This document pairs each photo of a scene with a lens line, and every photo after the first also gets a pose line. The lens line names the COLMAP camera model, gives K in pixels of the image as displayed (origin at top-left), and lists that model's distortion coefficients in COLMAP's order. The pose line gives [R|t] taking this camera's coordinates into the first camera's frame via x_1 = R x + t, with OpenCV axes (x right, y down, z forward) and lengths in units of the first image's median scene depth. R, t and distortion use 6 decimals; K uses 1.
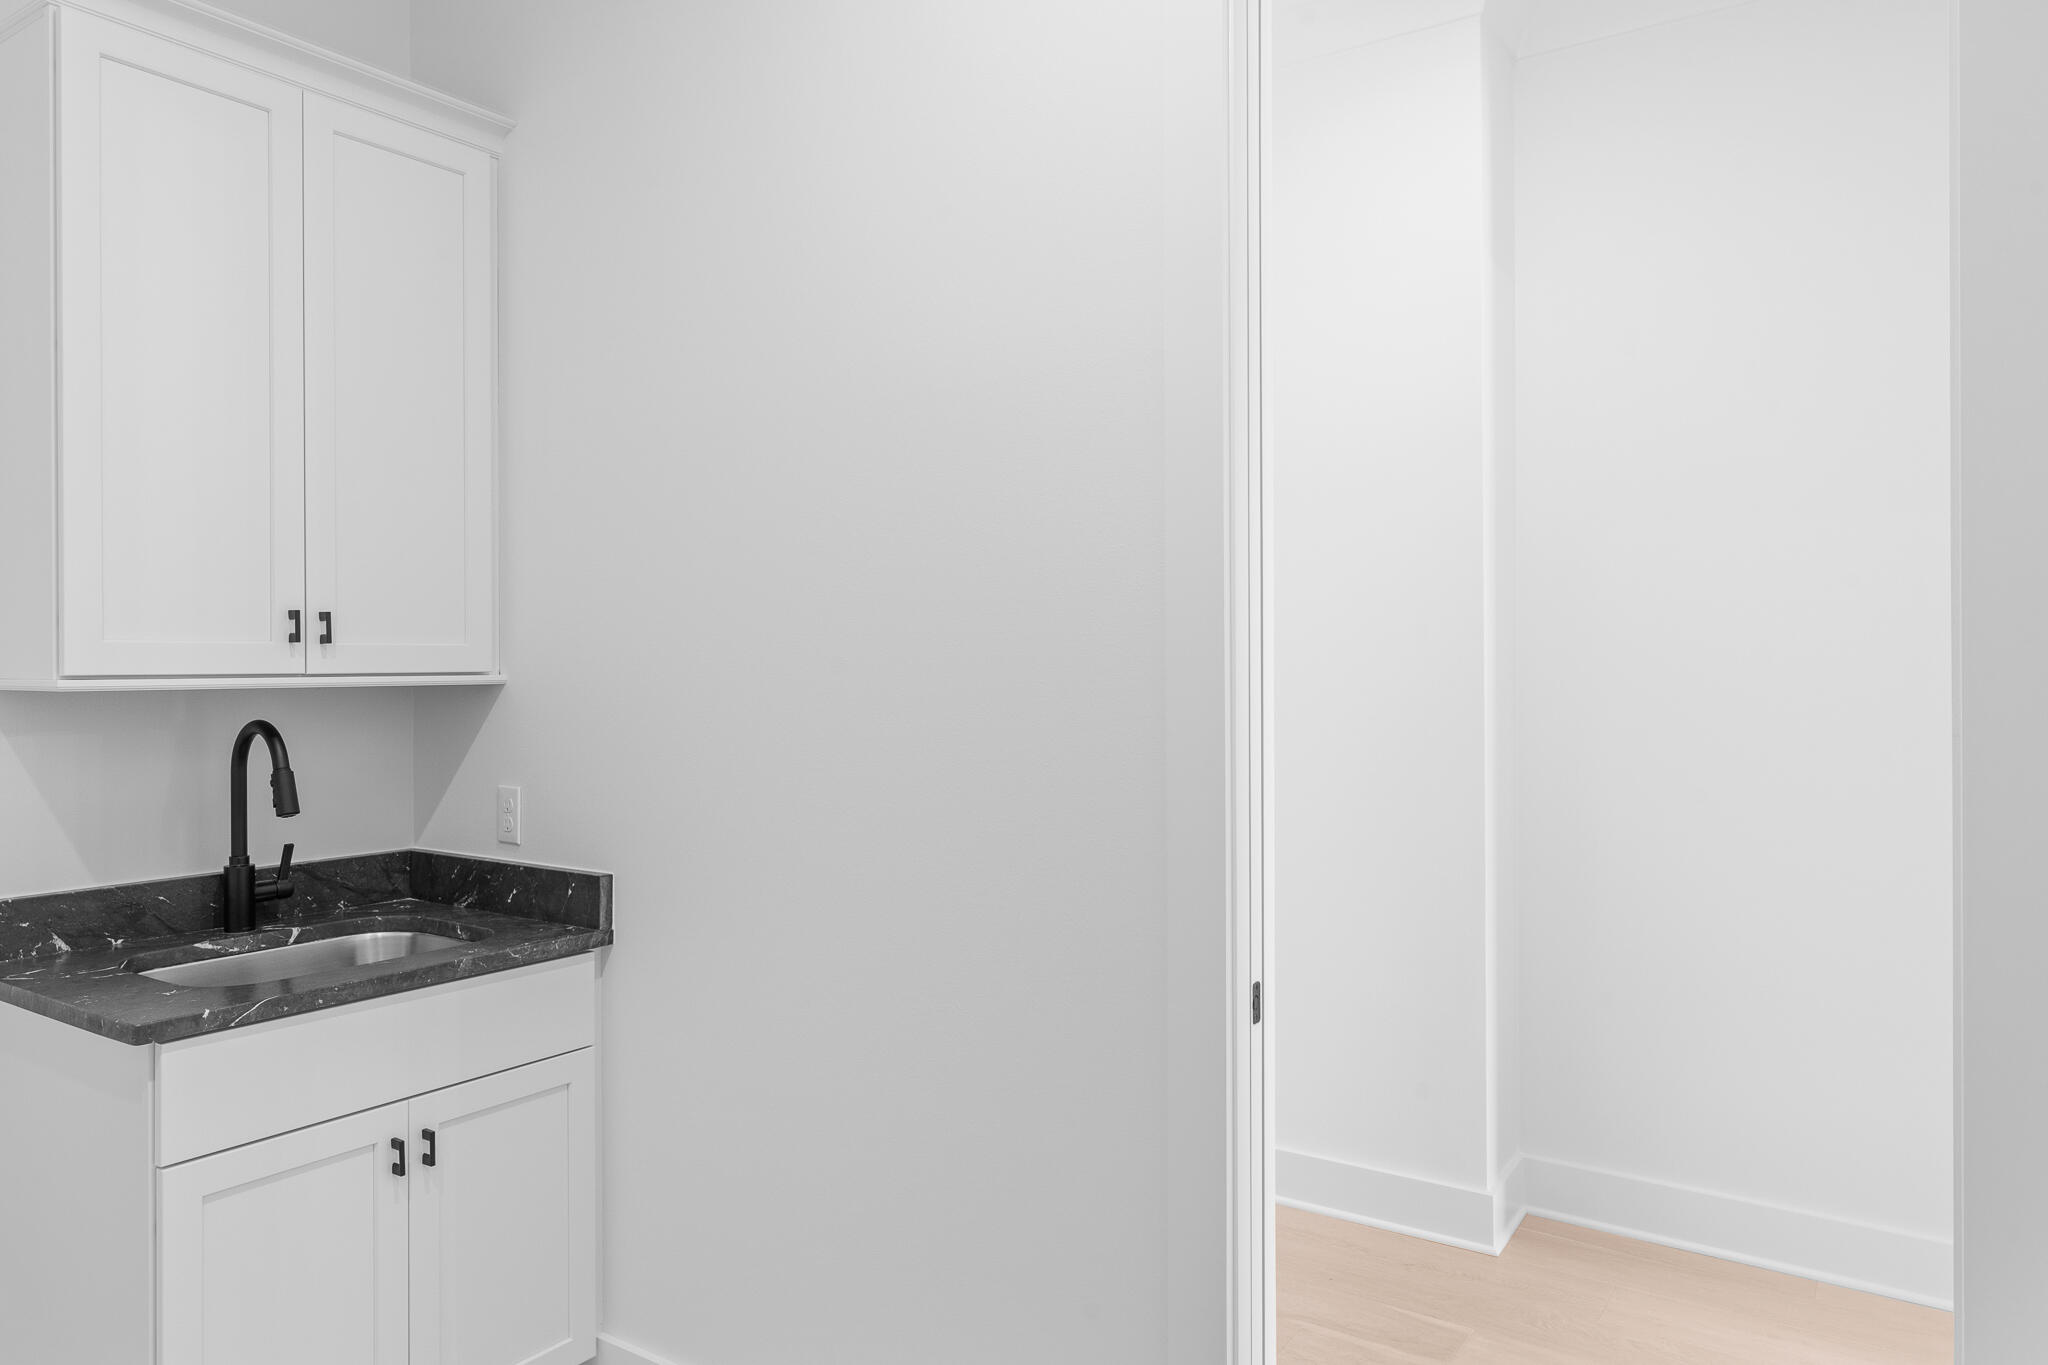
lens RADIAL K [[1355.3, 0, 1023.0], [0, 1355.3, 675.1], [0, 0, 1]] dist [0.000158, 0.000279]
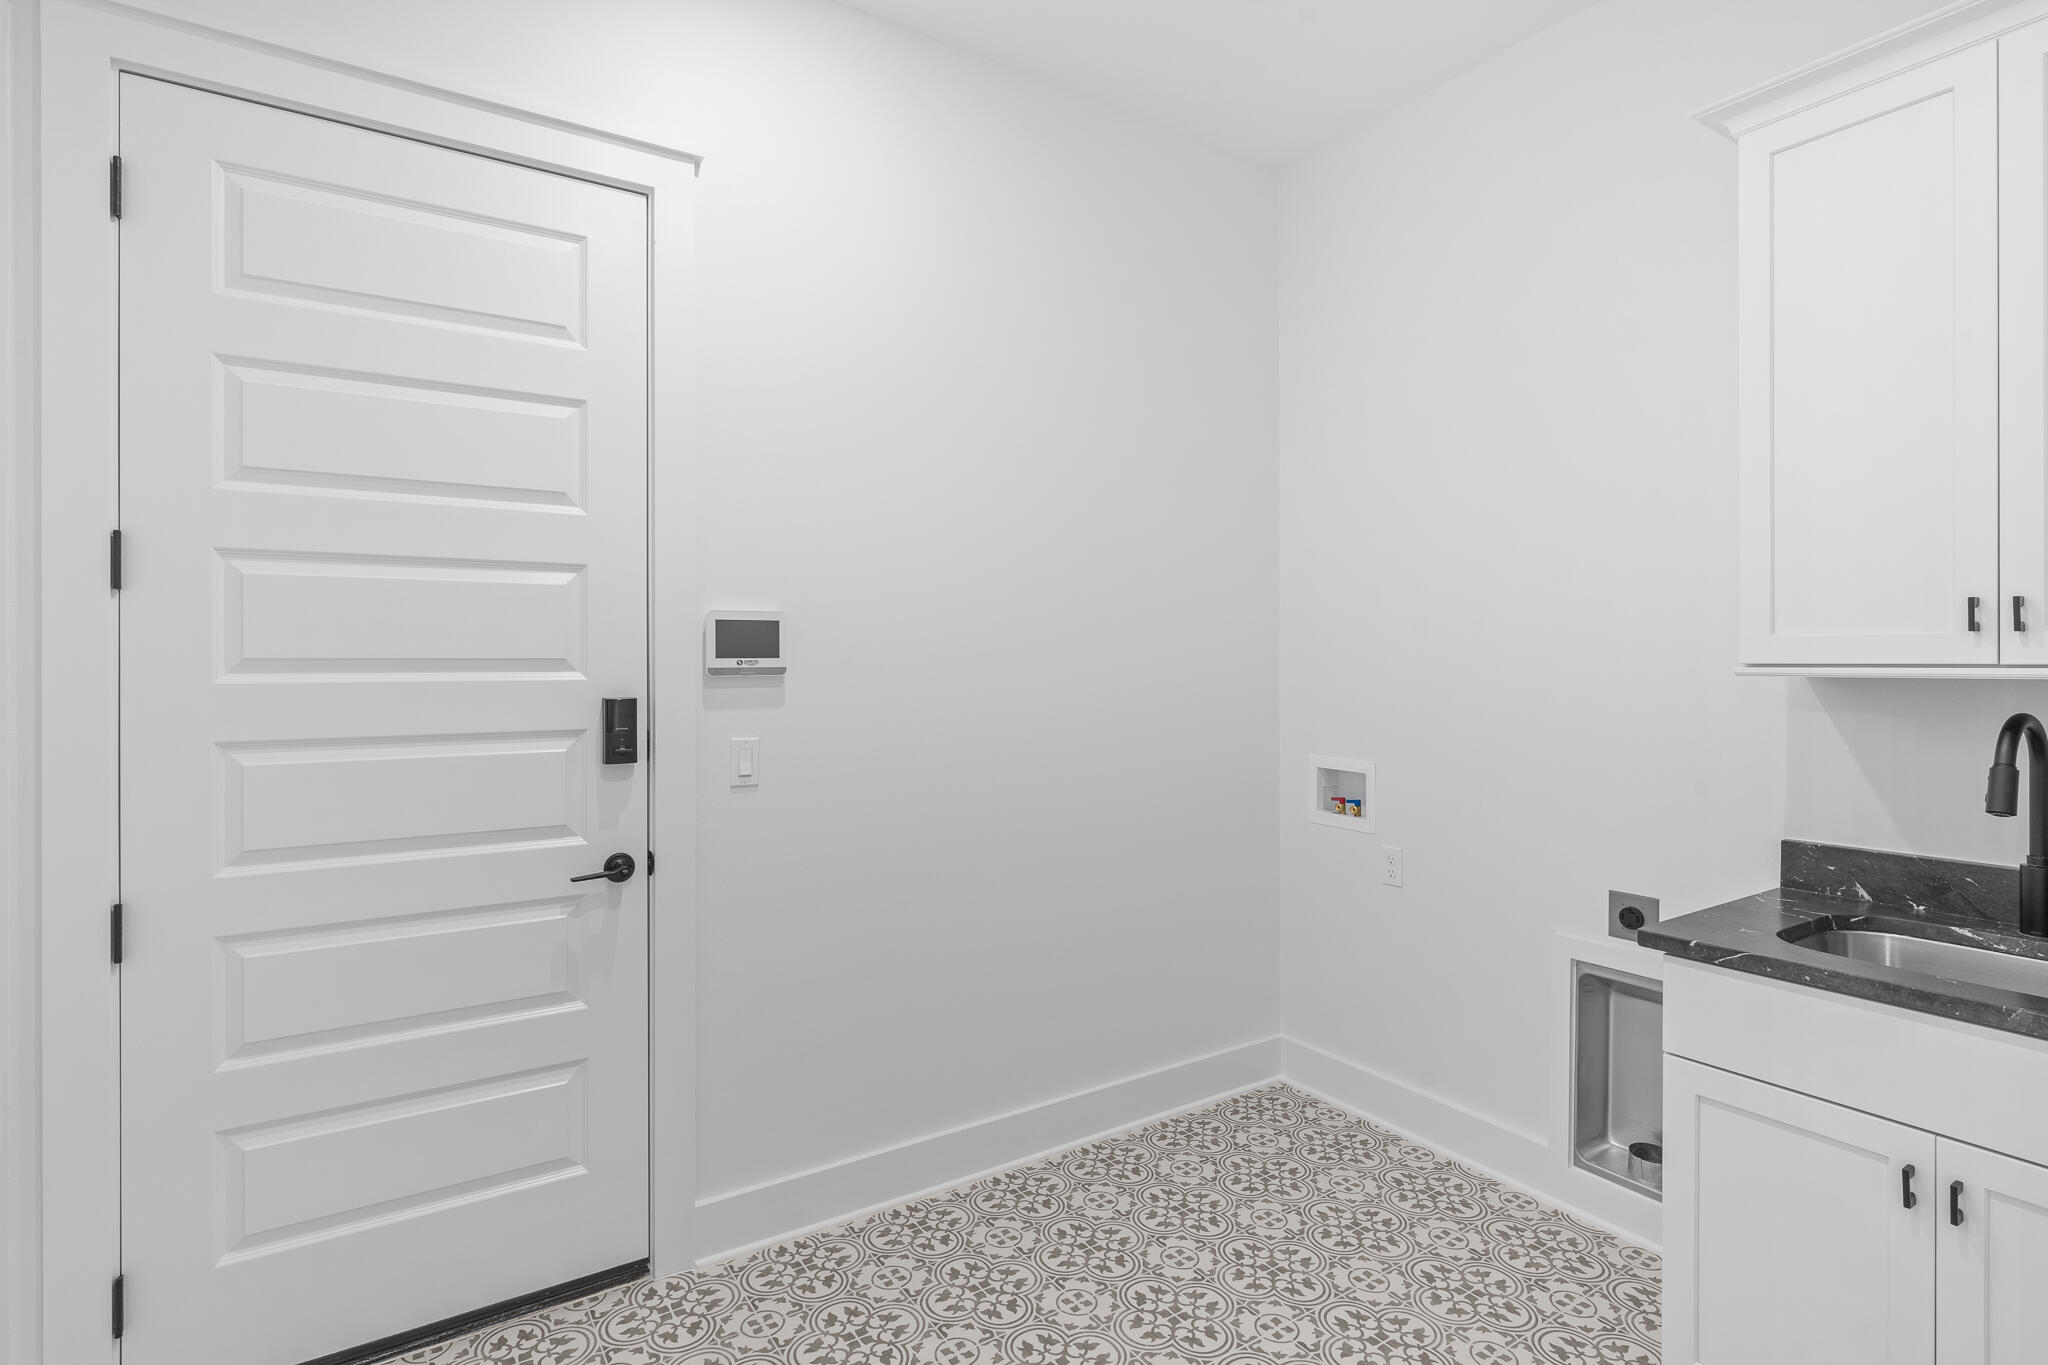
lens RADIAL K [[995.3, 0, 1023.0], [0, 995.3, 670.8], [0, 0, 1]] dist [-0.002485, 0.000003]
pose [[-0.399145, 0.006113, -0.916867, 0.370872], [-0.011238, 0.999870, 0.011559, 0.002897], [0.916819, 0.014918, -0.399024, 0.663559]]
